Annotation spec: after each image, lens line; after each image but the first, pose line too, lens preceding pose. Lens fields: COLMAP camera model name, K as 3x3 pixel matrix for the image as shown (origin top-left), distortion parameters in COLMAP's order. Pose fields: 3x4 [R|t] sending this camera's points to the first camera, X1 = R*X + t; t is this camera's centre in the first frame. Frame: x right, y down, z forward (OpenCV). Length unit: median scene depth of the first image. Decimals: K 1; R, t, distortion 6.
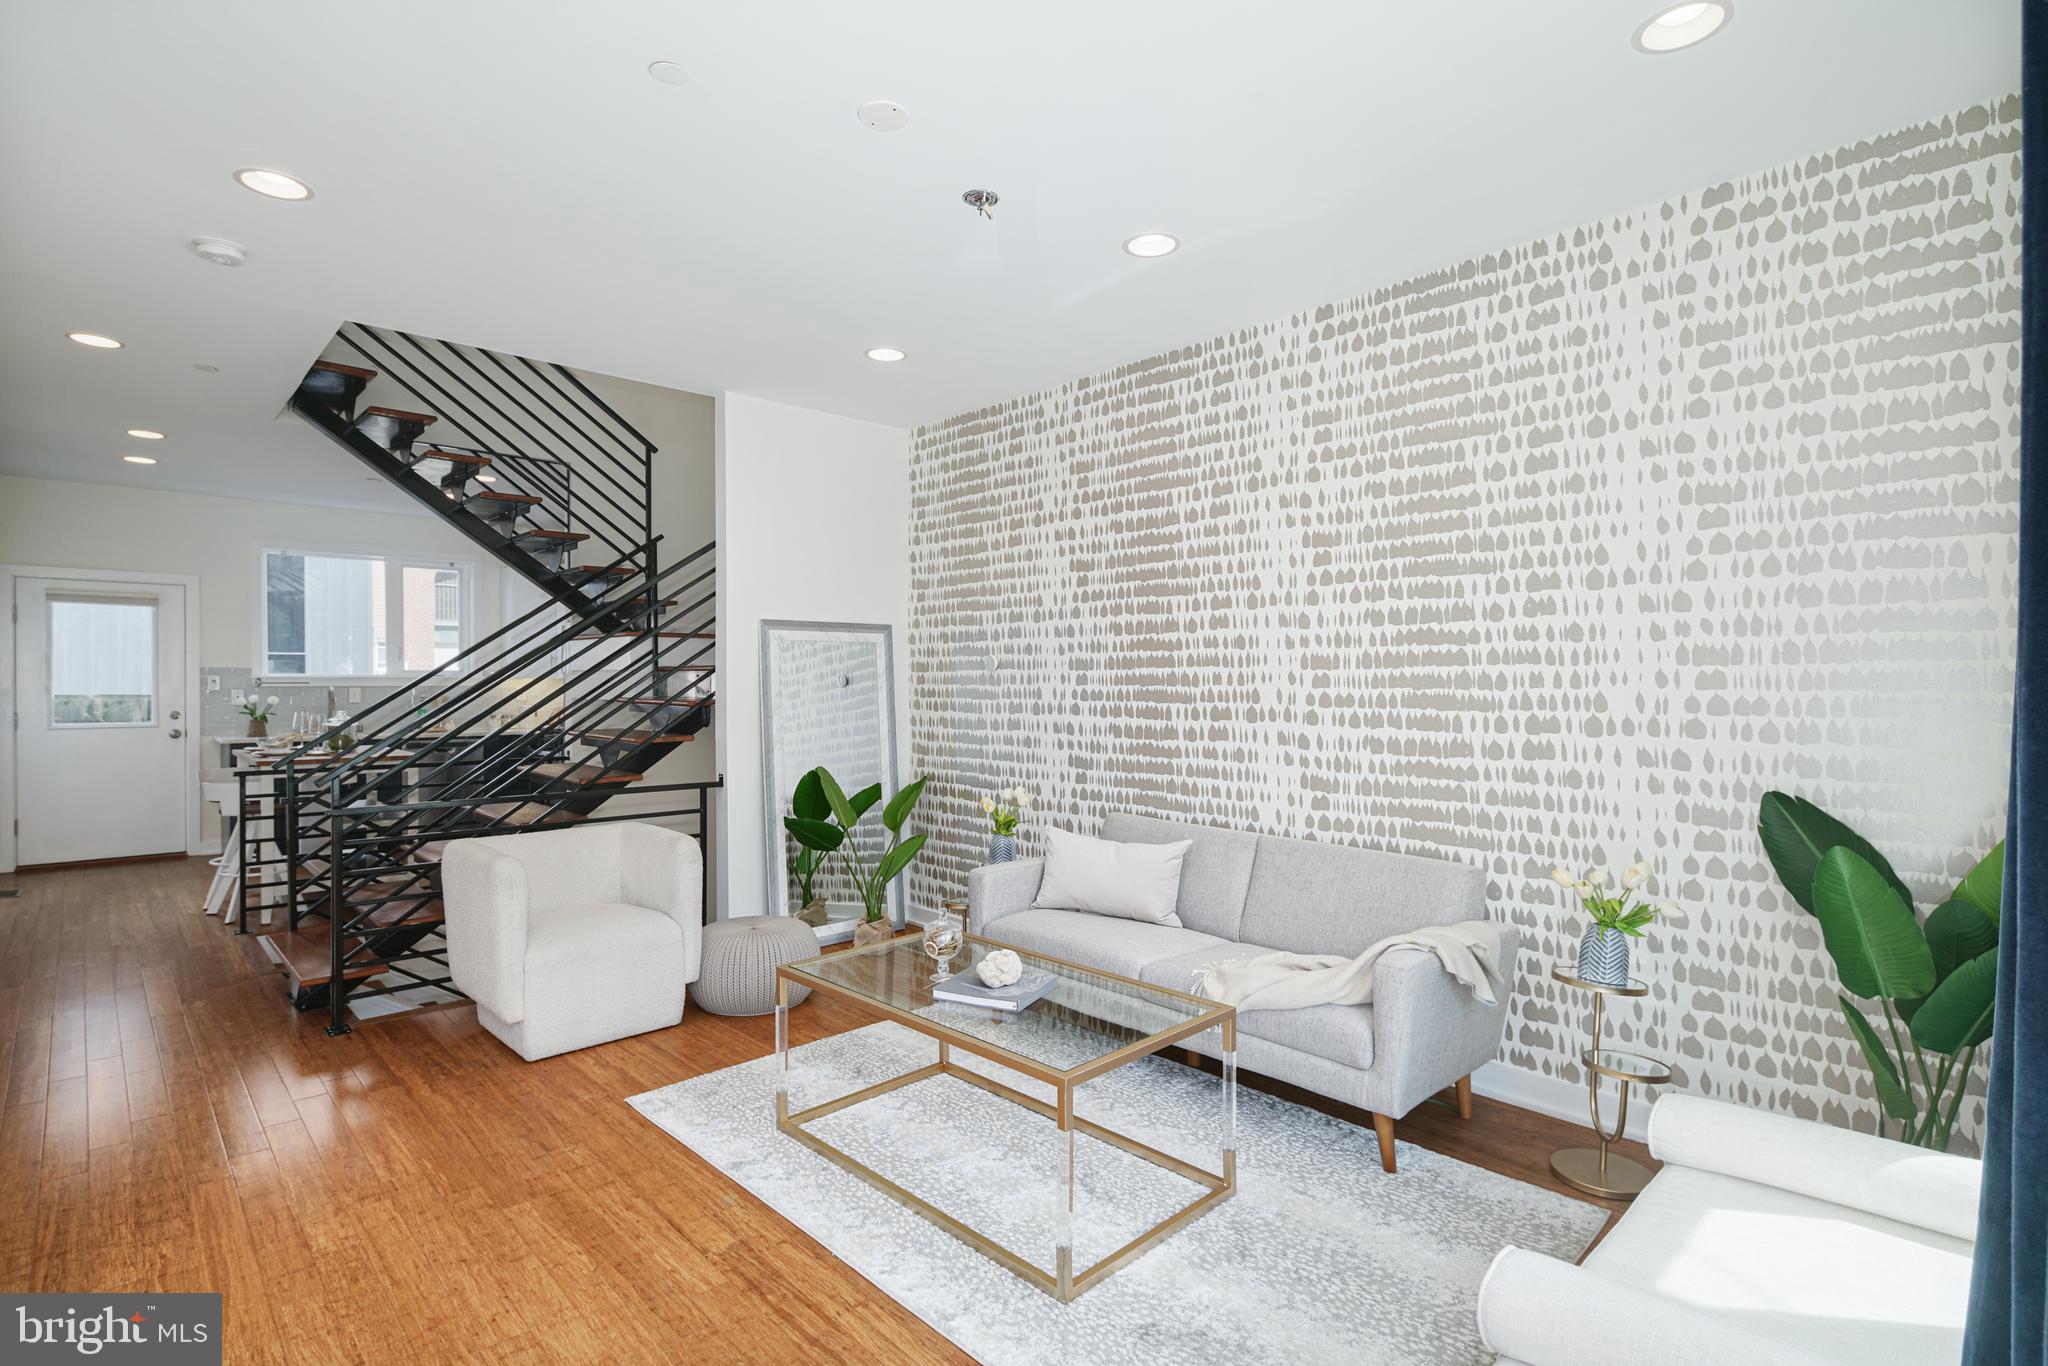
lens RADIAL K [[1006.4, 0, 1009.6], [0, 1006.4, 675.3], [0, 0, 1]] dist [0.009627, -0.000889]
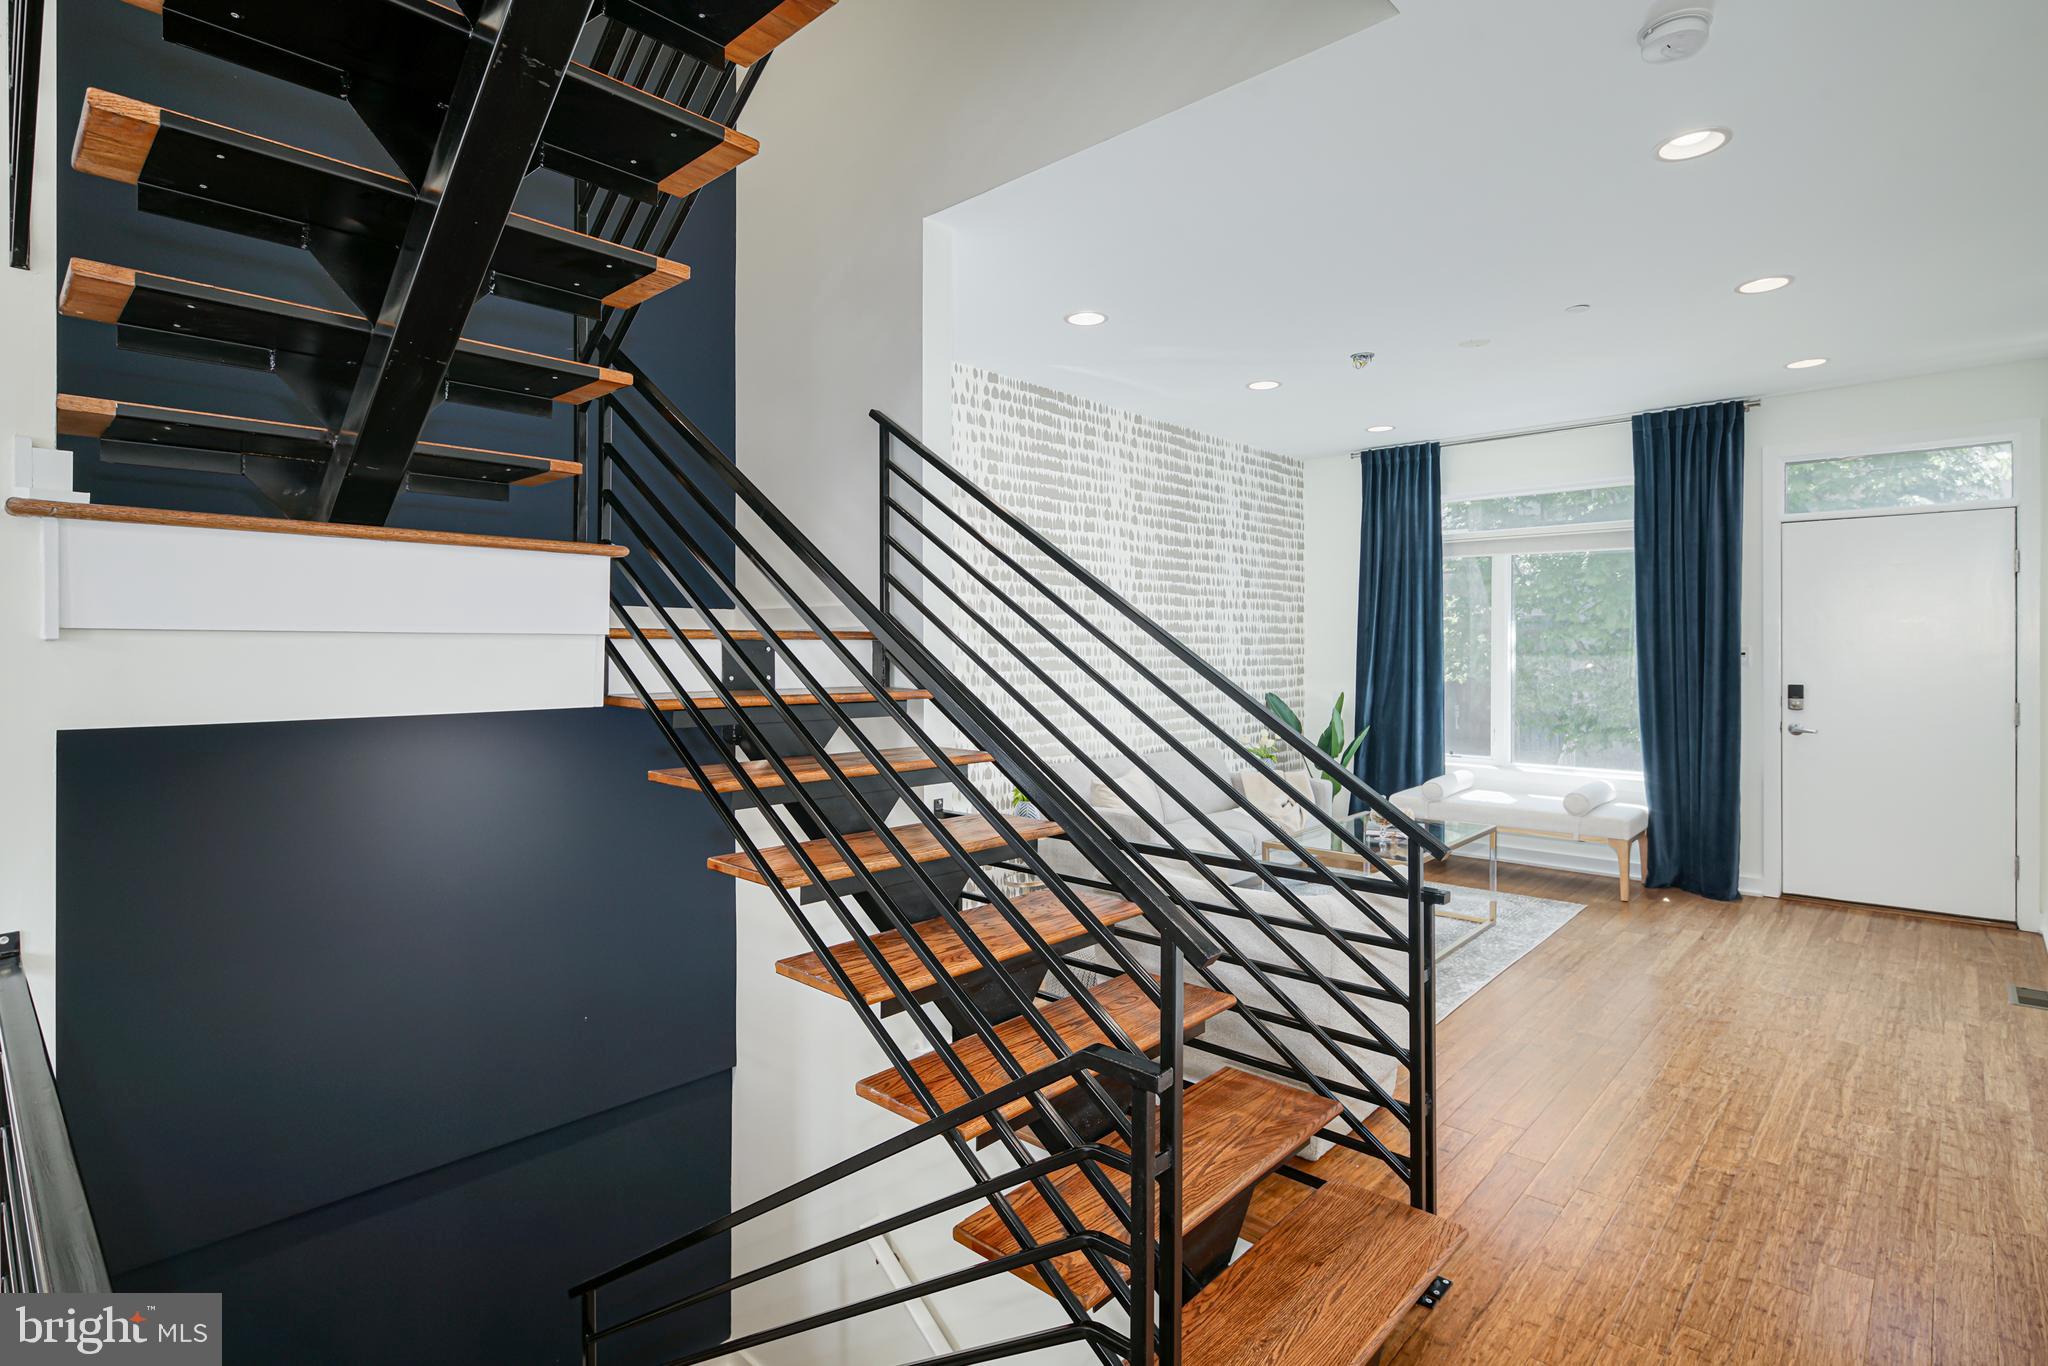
lens RADIAL K [[1007.9, 0, 985.7], [0, 1007.9, 641.4], [0, 0, 1]] dist [-0.003144, 0.001085]
pose [[-0.052356, 0.013770, 0.998534, -0.883909], [-0.002271, 0.999901, -0.013908, 0.006989], [-0.998626, -0.002995, -0.052319, 0.942160]]
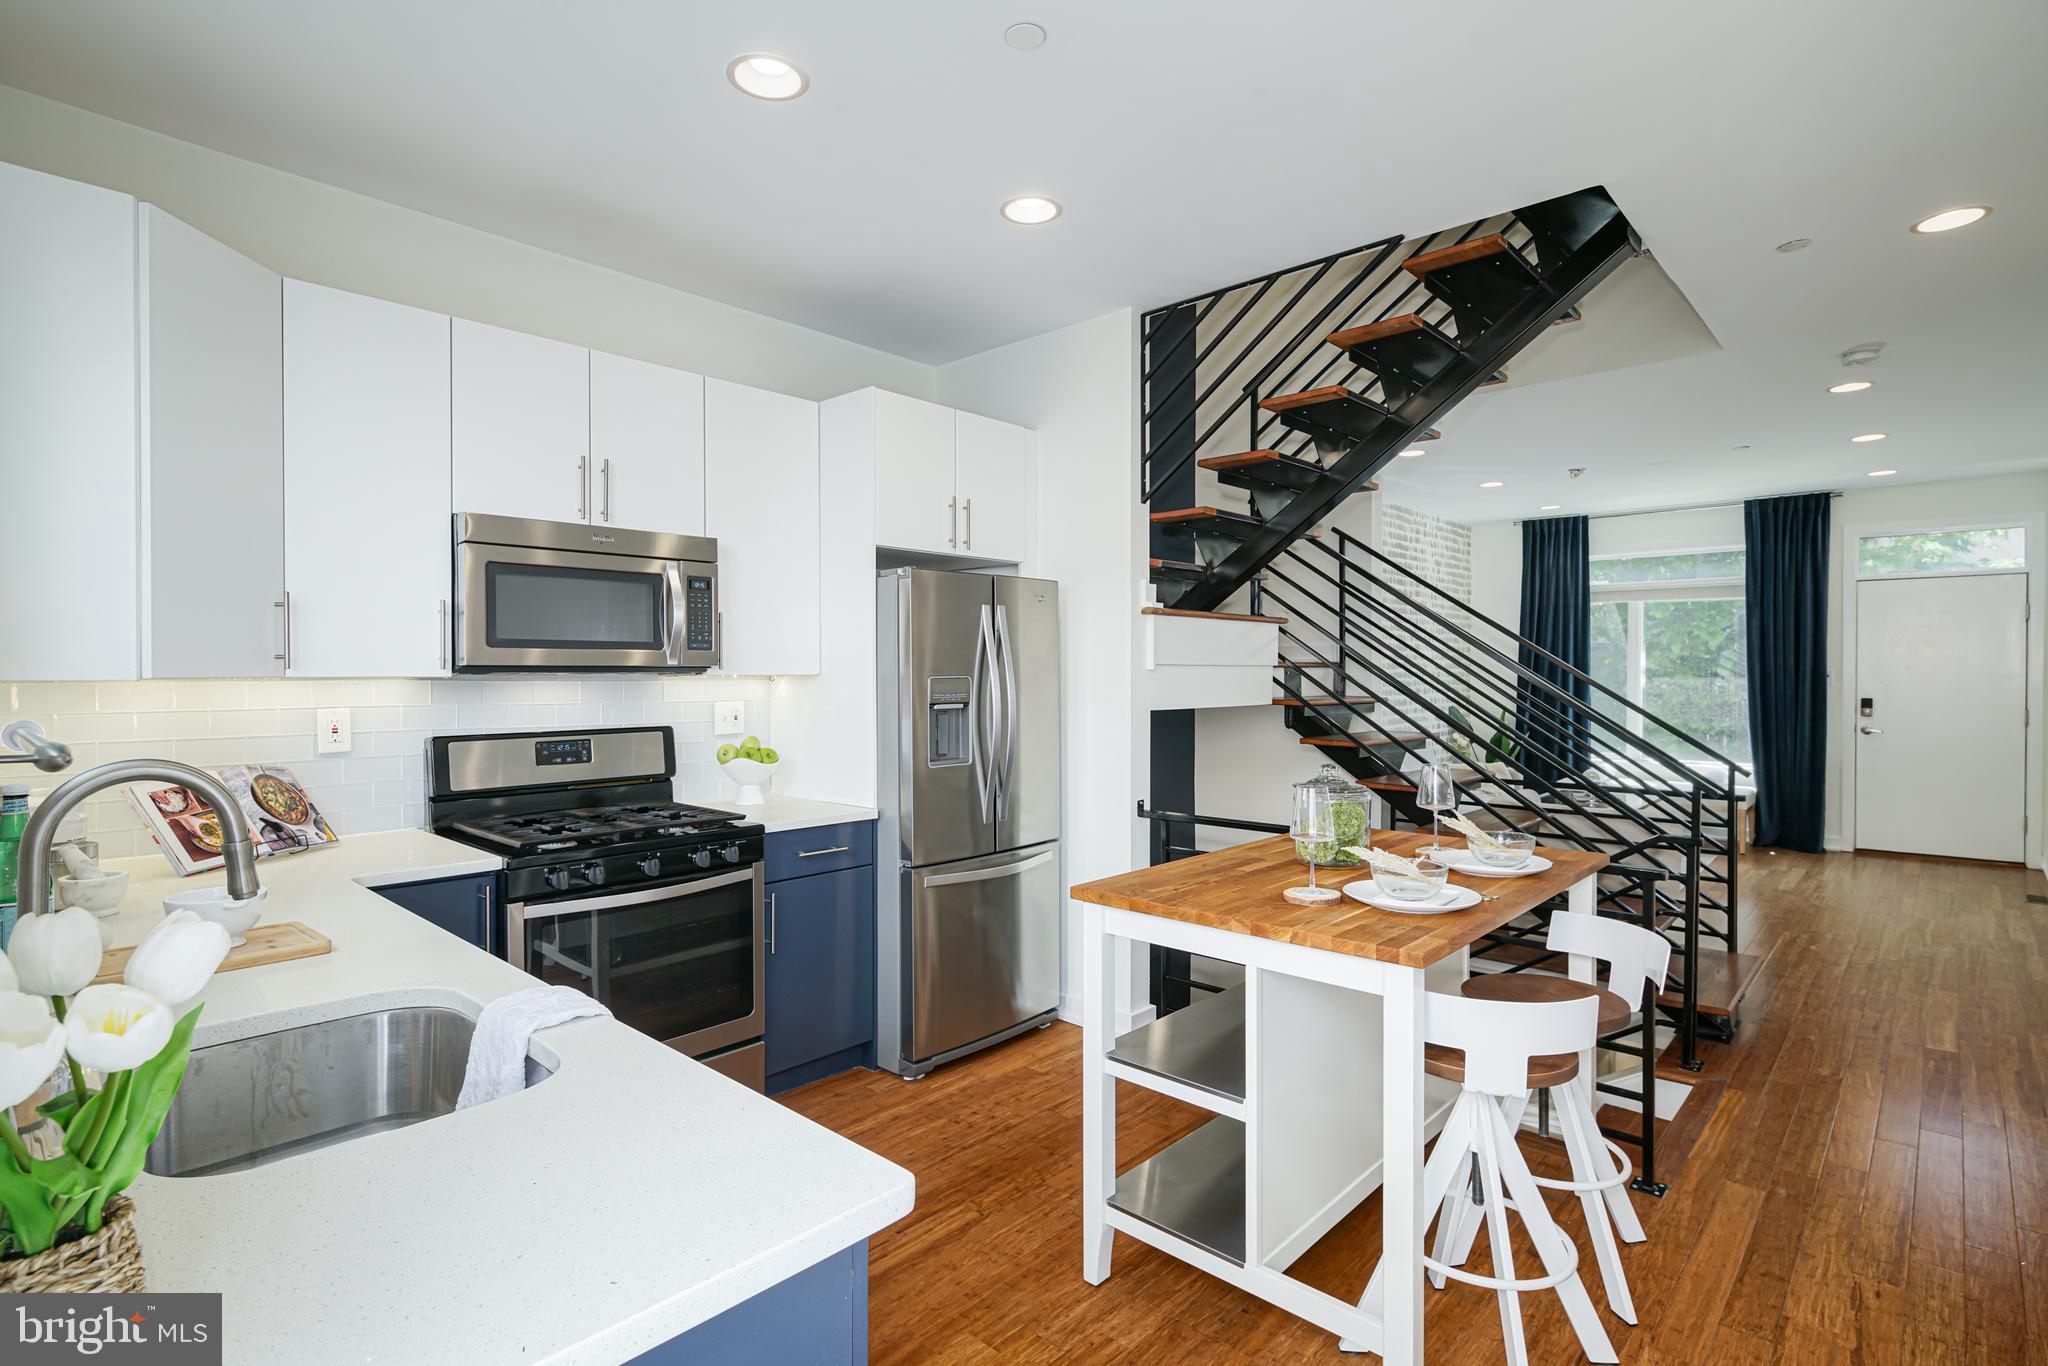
lens RADIAL K [[1006.4, 0, 1009.6], [0, 1006.4, 675.3], [0, 0, 1]] dist [0.009627, -0.000889]
pose [[-0.067829, 0.003070, 0.997692, -1.153283], [-0.001071, 0.999994, -0.003150, 0.008111], [-0.997696, -0.001282, -0.067825, 1.257802]]
